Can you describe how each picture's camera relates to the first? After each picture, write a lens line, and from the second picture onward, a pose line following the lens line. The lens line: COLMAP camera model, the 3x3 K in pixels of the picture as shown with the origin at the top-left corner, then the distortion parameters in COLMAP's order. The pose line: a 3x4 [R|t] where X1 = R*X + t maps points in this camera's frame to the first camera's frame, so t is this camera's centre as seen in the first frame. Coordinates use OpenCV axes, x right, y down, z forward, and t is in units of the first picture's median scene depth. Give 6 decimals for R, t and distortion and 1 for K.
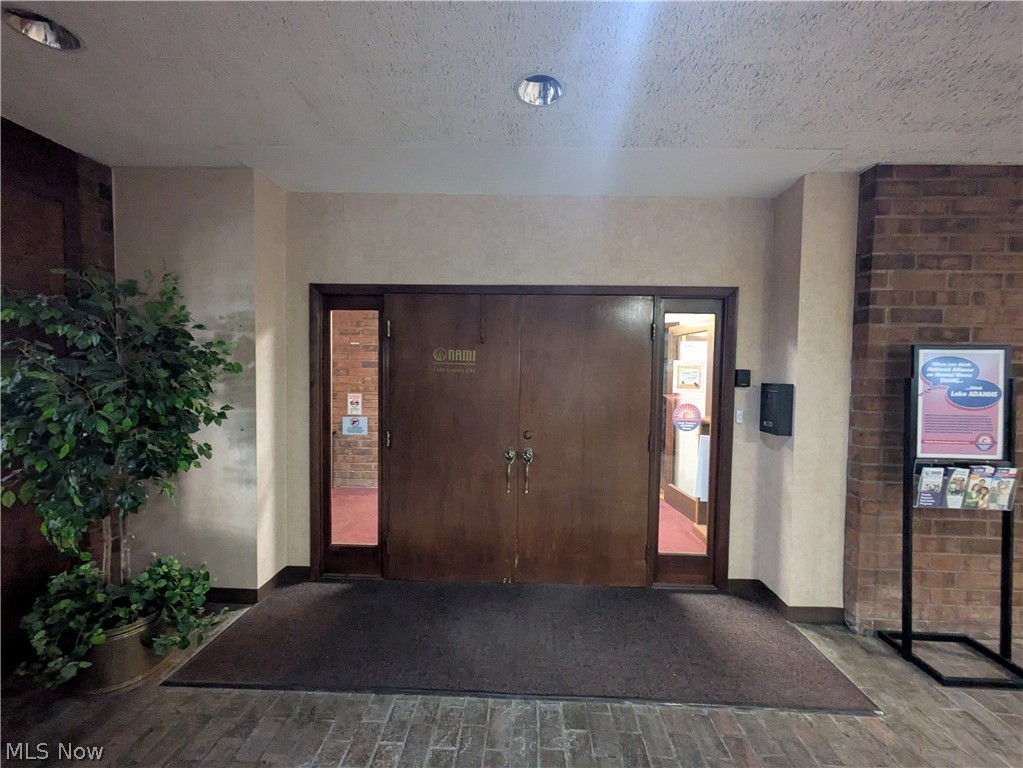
lens RADIAL K [[405.5, 0, 511.5], [0, 405.5, 384.0], [0, 0, 1]] dist [0.002718, 0.000858]
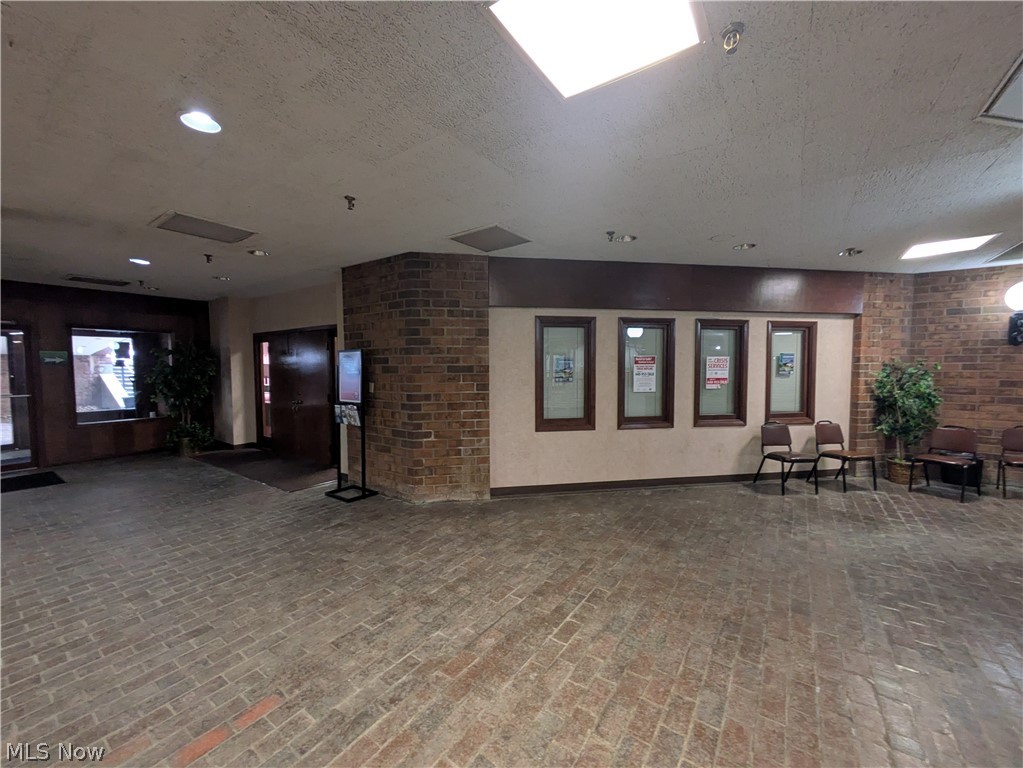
lens RADIAL K [[405.5, 0, 511.5], [0, 405.5, 384.0], [0, 0, 1]] dist [0.002718, 0.000858]
pose [[0.835469, 0.005082, -0.549514, 2.794397], [-0.004928, 0.999986, 0.001756, 0.073820], [0.549515, 0.001241, 0.835483, -0.318071]]
